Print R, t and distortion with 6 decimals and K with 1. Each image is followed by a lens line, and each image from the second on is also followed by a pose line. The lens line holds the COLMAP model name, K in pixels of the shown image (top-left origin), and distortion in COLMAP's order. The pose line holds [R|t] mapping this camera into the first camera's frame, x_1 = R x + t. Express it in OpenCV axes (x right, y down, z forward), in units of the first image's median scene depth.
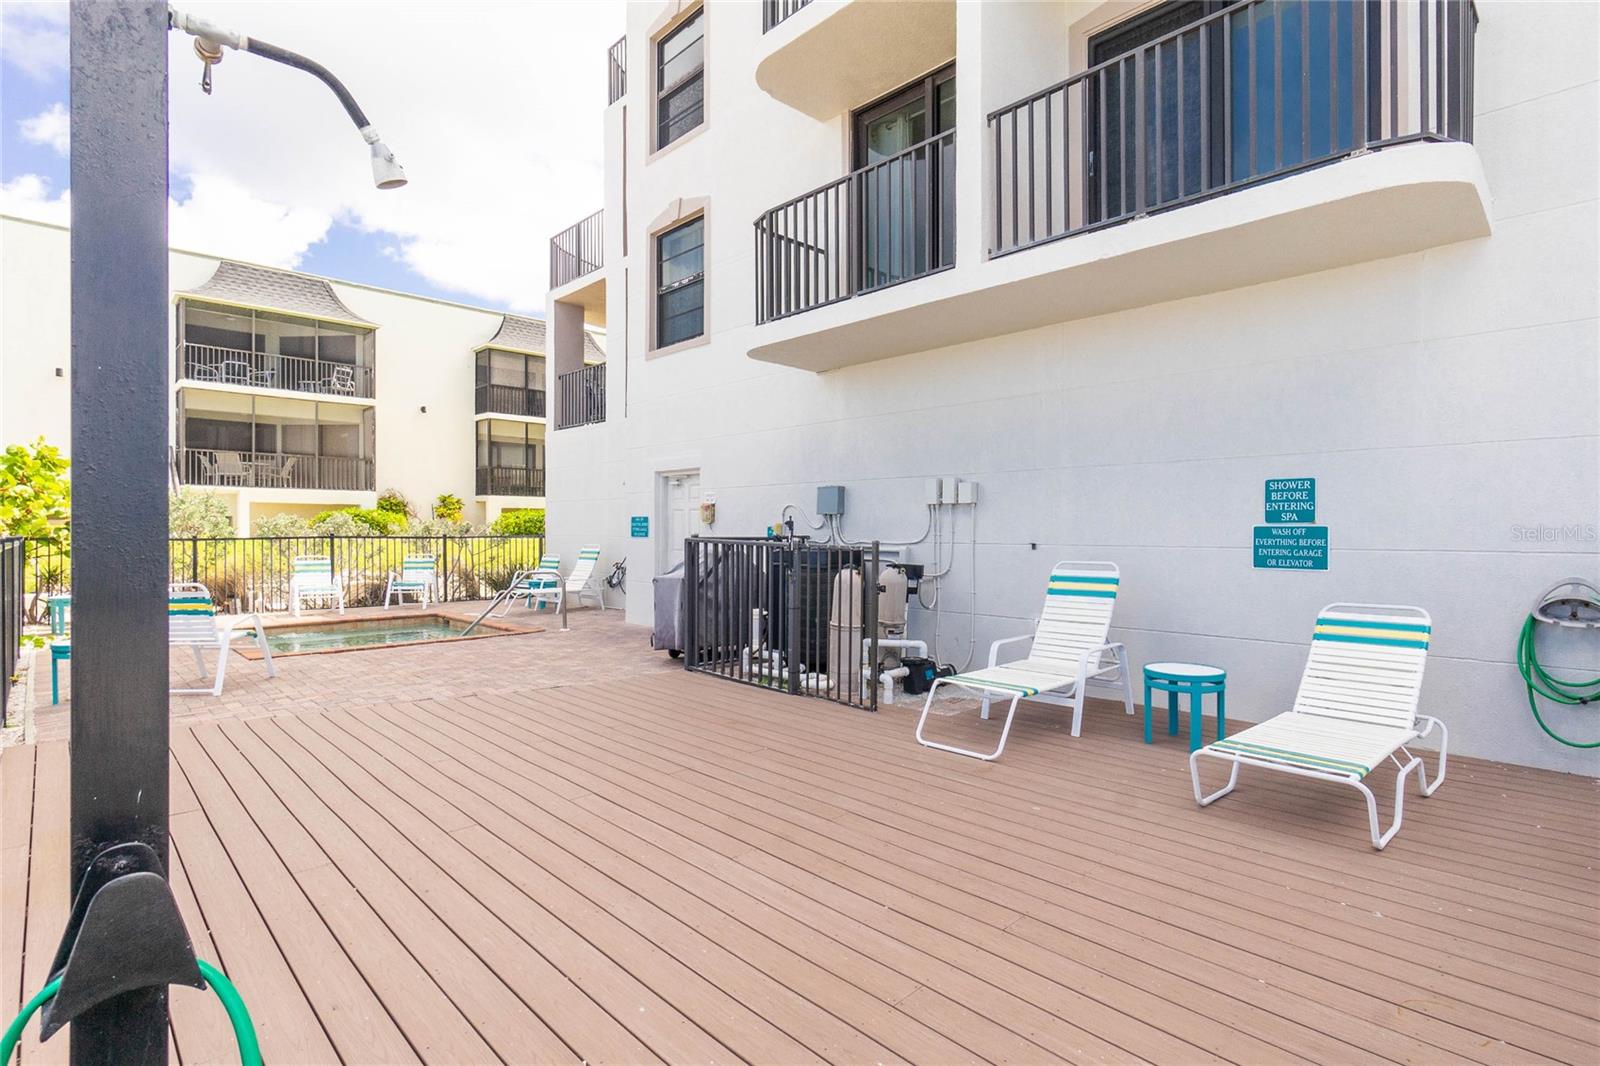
lens RADIAL K [[772.3, 0, 797.7], [0, 772.3, 535.7], [0, 0, 1]] dist [0.004204, 0.000578]
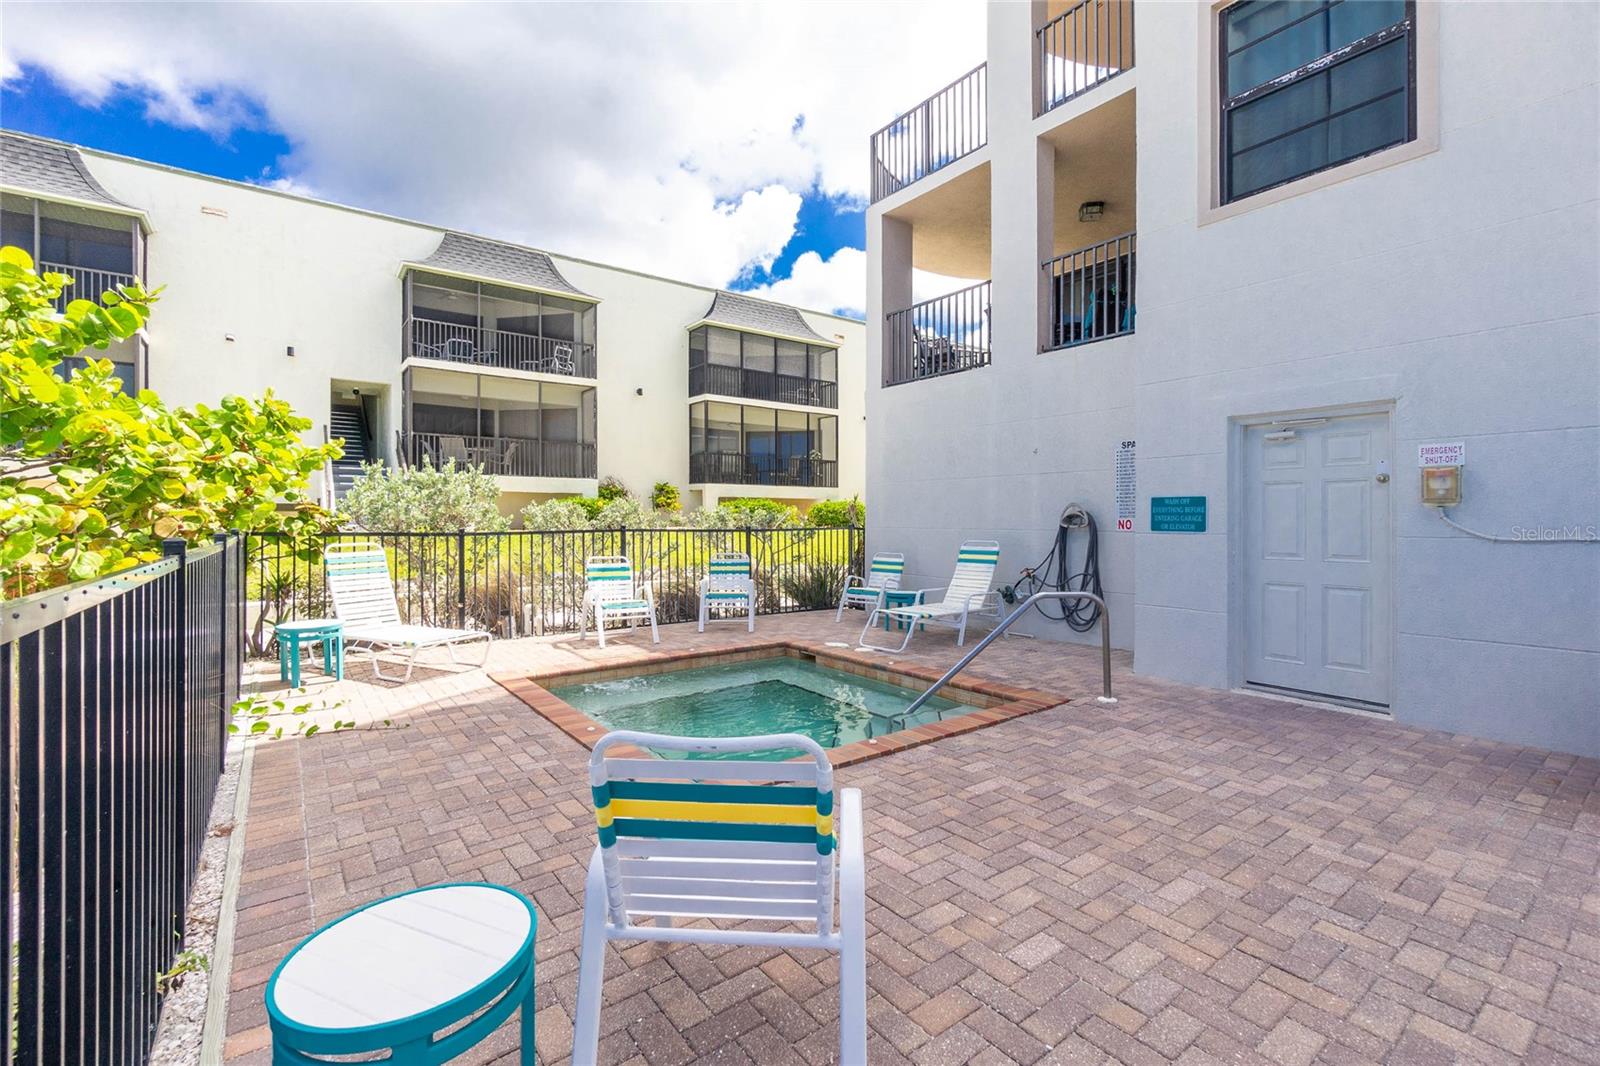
lens RADIAL K [[698.4, 0, 803.1], [0, 698.4, 523.2], [0, 0, 1]] dist [0.005083, 0.000587]
pose [[0.992006, -0.000725, -0.126189, -0.299394], [0.000170, 0.999990, -0.004410, -0.001653], [0.126191, 0.004353, 0.991996, 0.311702]]
